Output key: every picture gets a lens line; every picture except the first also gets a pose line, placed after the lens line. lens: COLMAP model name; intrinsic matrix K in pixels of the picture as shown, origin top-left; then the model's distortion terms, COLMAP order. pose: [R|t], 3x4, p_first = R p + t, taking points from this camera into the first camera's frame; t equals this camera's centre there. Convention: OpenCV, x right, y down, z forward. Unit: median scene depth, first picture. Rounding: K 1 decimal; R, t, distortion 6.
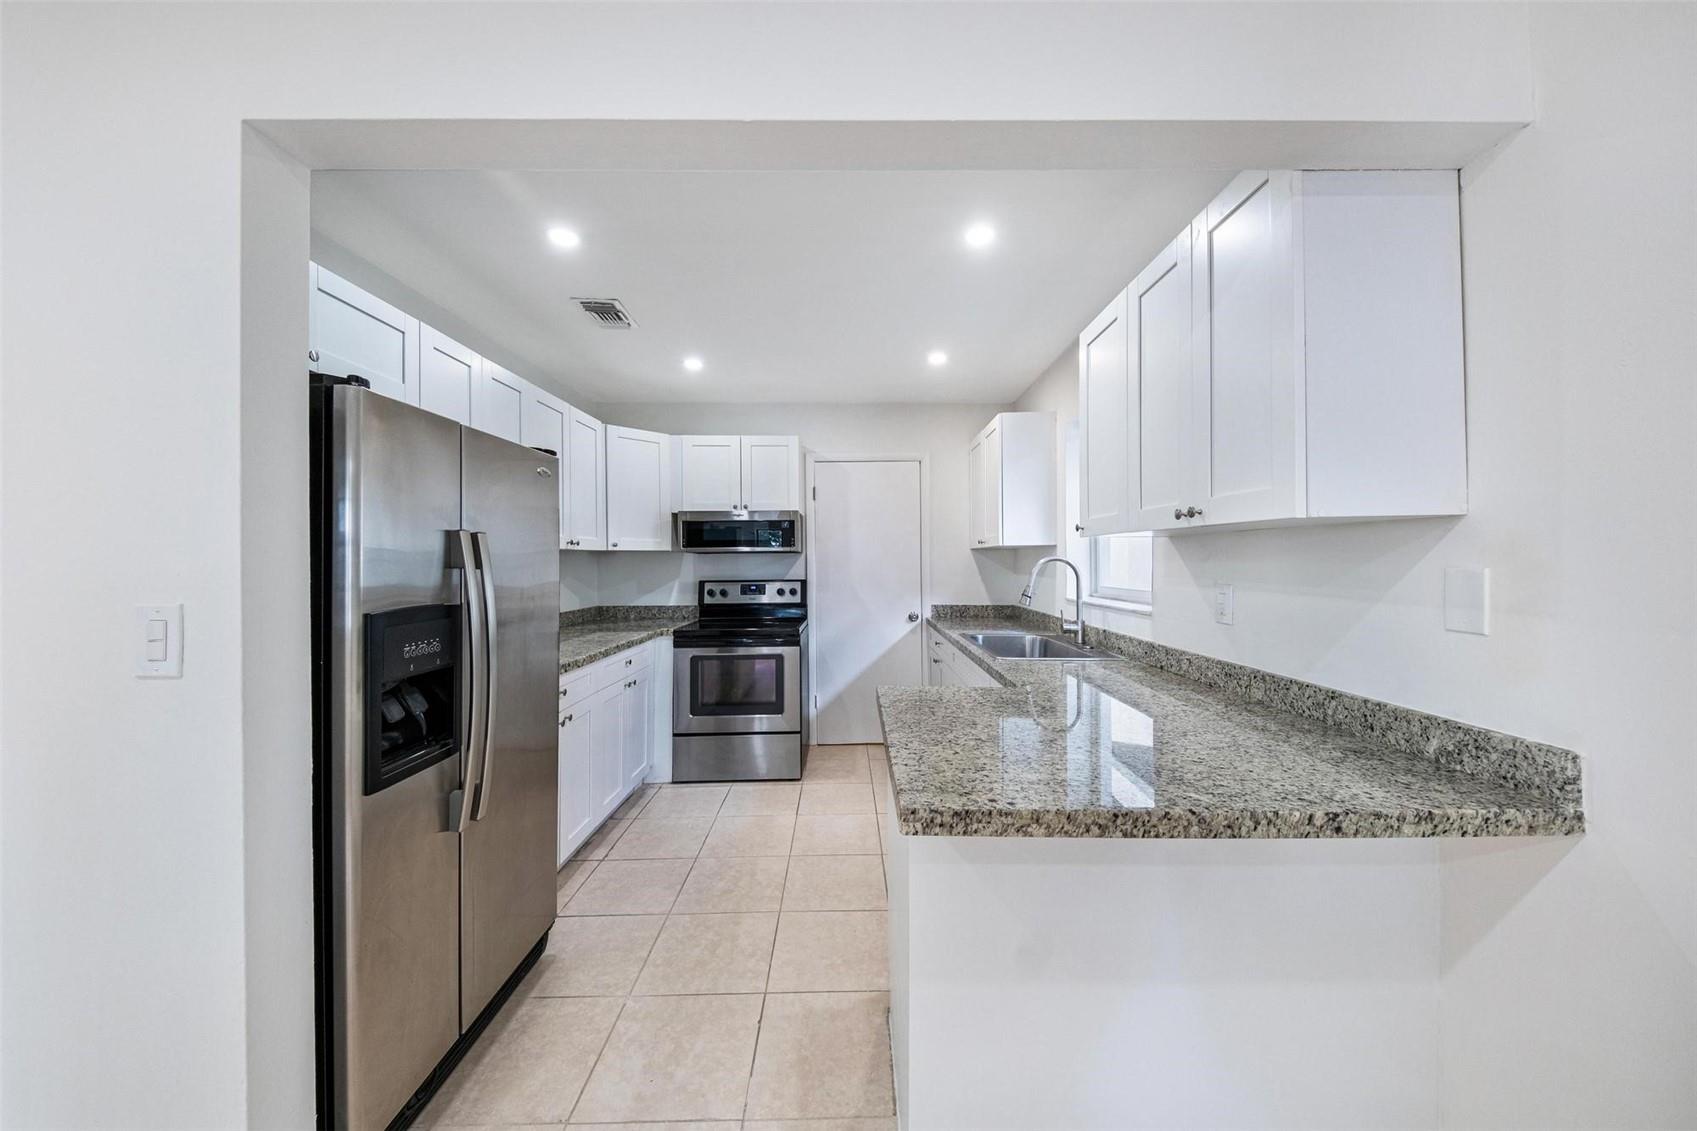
lens RADIAL K [[596.7, 0, 846.9], [0, 596.7, 546.8], [0, 0, 1]] dist [-0.001144, -0.000155]
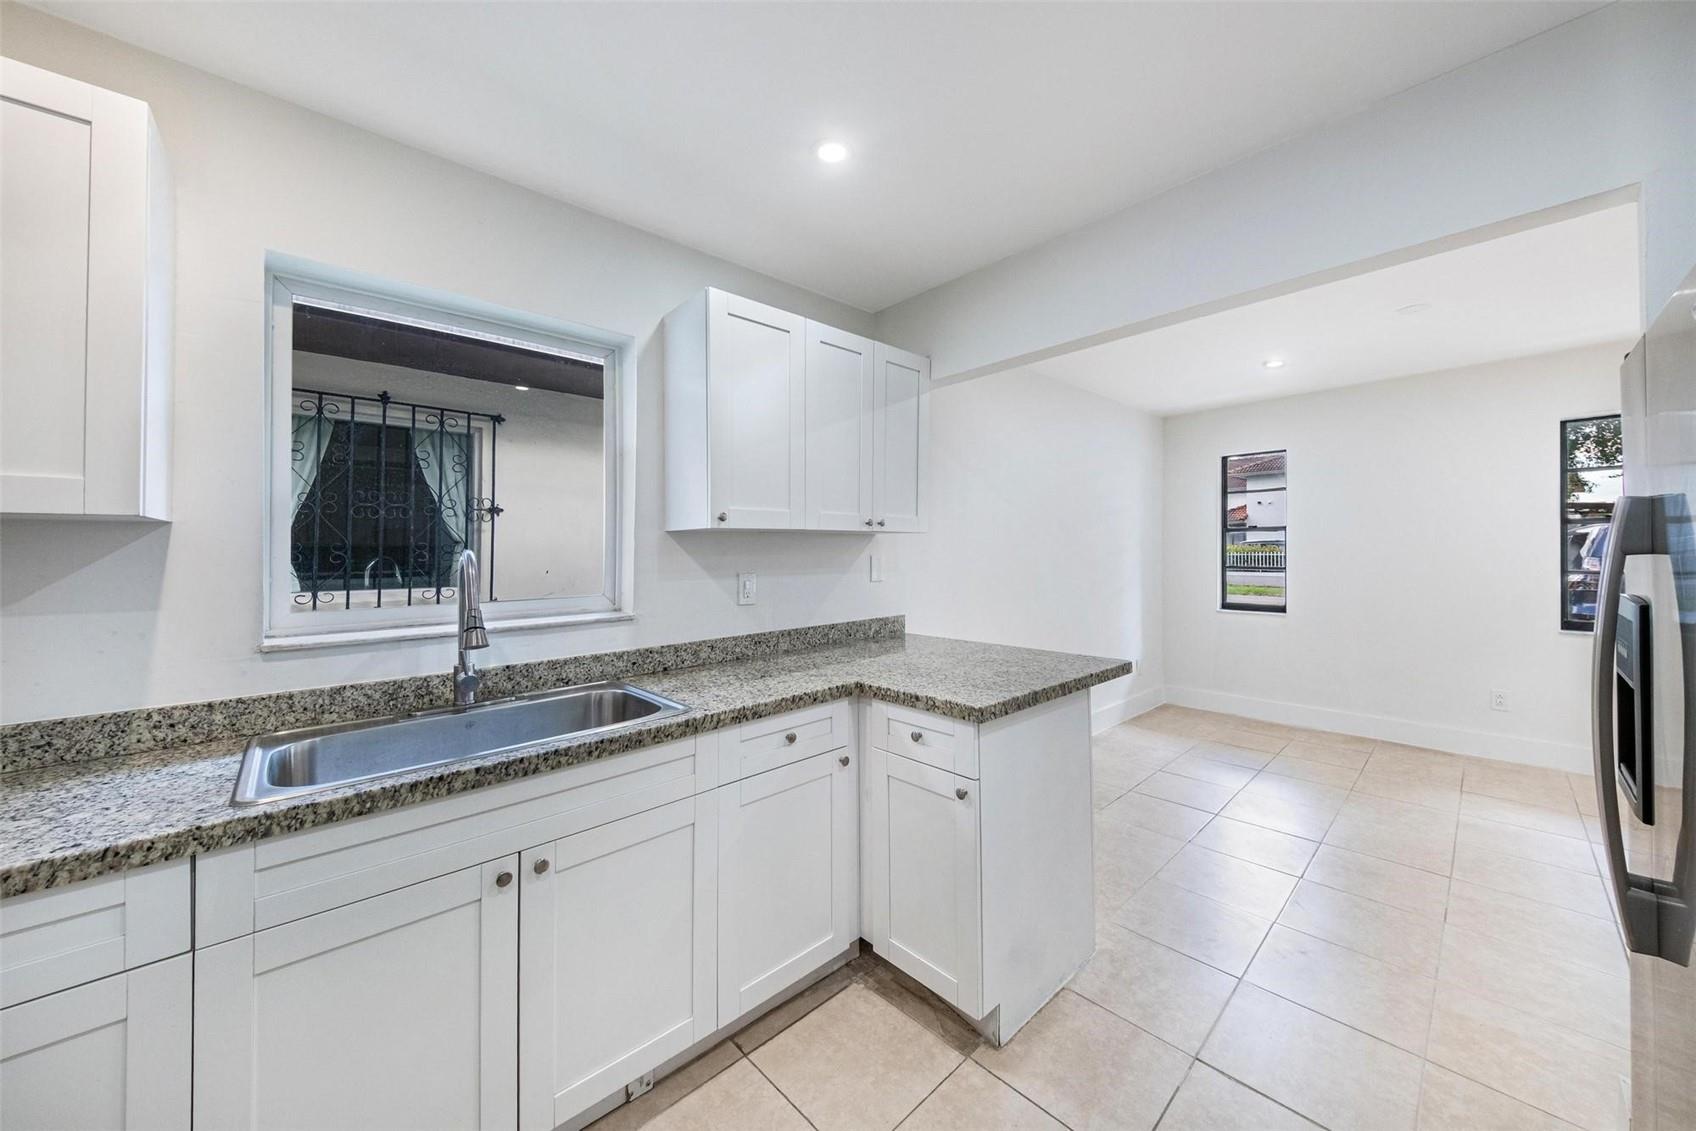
lens RADIAL K [[596.4, 0, 846.4], [0, 596.4, 546.8], [0, 0, 1]] dist [-0.001144, -0.000155]
pose [[-0.678282, 0.018105, 0.734579, -0.207948], [0.000129, 0.999699, -0.024520, 0.019153], [-0.734802, -0.016537, -0.678080, 0.829684]]
